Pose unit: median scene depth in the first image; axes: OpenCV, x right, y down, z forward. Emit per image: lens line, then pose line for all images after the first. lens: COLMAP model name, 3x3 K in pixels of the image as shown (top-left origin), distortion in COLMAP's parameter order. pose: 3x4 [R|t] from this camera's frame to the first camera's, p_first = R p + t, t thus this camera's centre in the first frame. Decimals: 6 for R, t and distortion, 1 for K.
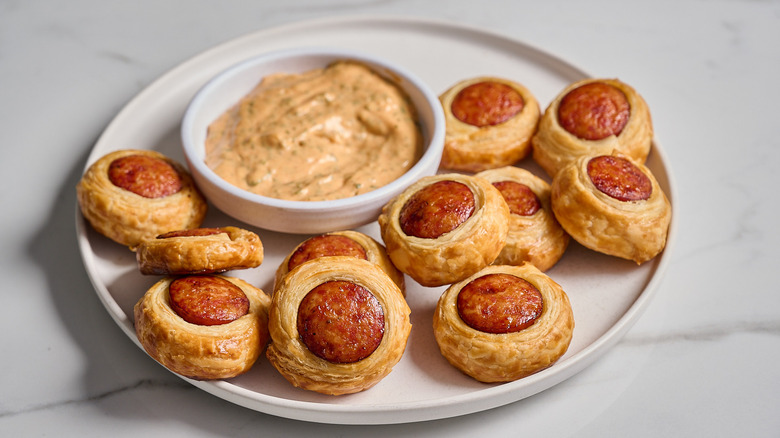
lens RADIAL K [[1338.7, 0, 390.0], [0, 1338.7, 219.0], [0, 0, 1]] dist [-0.171800, -0.179865]
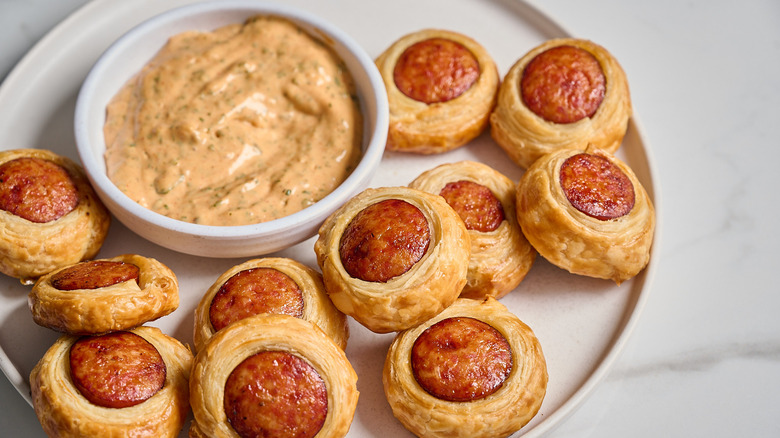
lens RADIAL K [[1338.7, 0, 390.0], [0, 1338.7, 219.0], [0, 0, 1]] dist [-0.171800, -0.179865]
pose [[0.997907, -0.026929, 0.058792, -0.010091], [0.015580, 0.982507, 0.185571, -0.170523], [-0.062761, -0.184267, 0.980870, 0.172412]]
